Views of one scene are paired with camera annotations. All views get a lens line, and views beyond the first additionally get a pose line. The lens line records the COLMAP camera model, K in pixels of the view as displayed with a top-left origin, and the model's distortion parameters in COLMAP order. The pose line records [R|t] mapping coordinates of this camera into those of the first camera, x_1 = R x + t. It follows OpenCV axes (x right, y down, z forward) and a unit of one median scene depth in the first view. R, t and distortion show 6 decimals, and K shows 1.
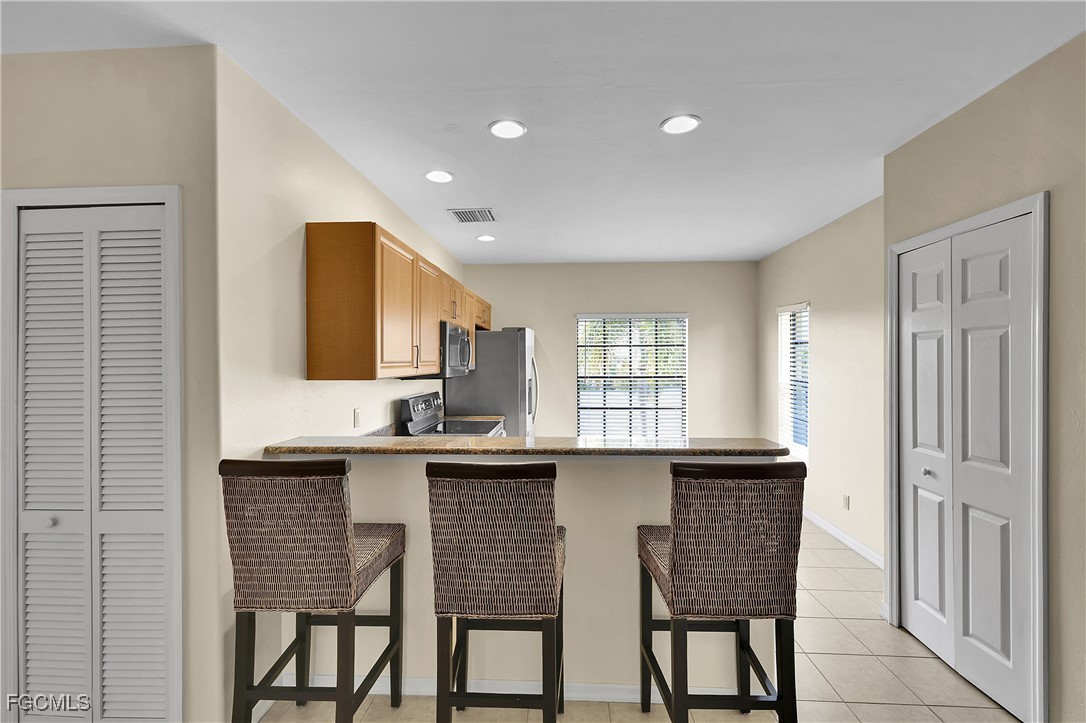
lens RADIAL K [[460.0, 0, 543.0], [0, 460.0, 361.5], [0, 0, 1]] dist [-0.000385, -0.000041]
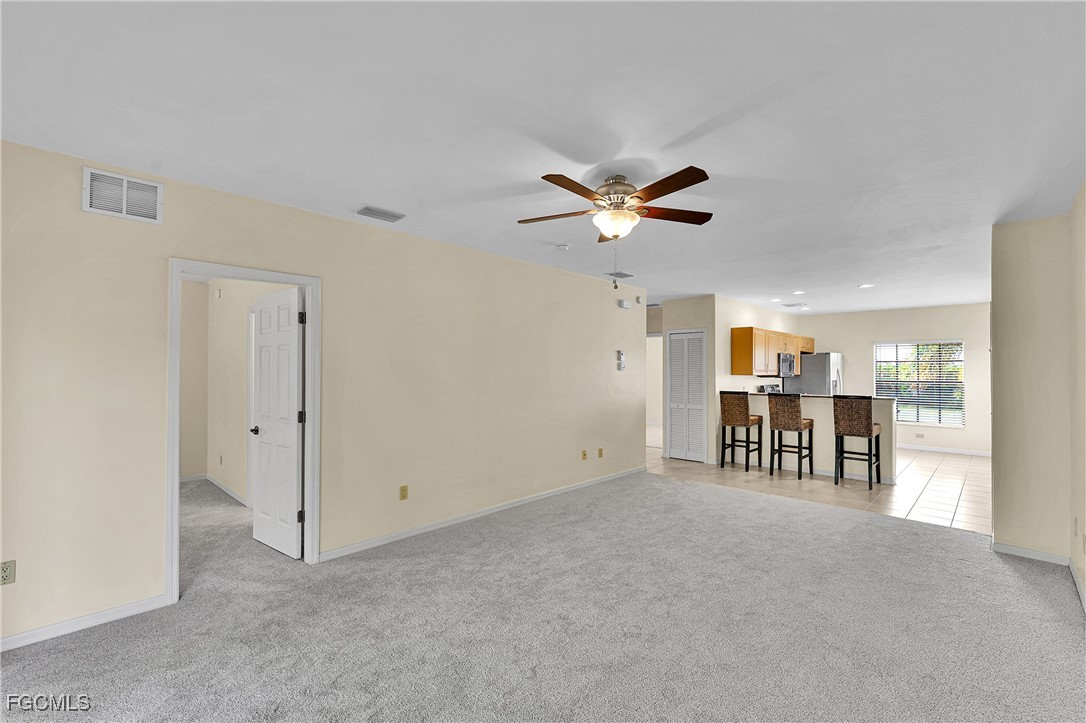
lens RADIAL K [[478.3, 0, 545.9], [0, 478.3, 359.5], [0, 0, 1]] dist [0.003179, 0.000349]
pose [[0.754297, -0.007430, -0.656492, 0.506889], [-0.009603, 0.999704, -0.022348, 0.013131], [0.656463, 0.023161, 0.754002, -1.691933]]
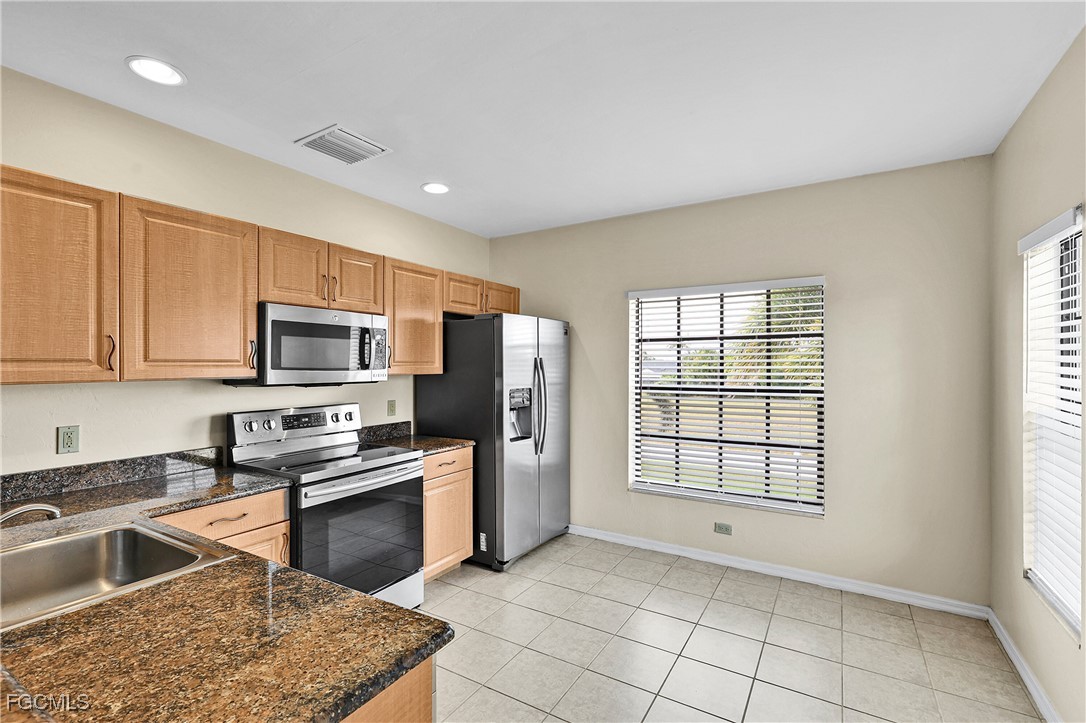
lens RADIAL K [[478.3, 0, 545.9], [0, 478.3, 359.5], [0, 0, 1]] dist [0.003179, 0.000349]
pose [[0.878000, 0.001680, -0.478659, 0.489964], [-0.006640, 0.999940, -0.008669, 0.001853], [0.478615, 0.010790, 0.877958, 0.572042]]
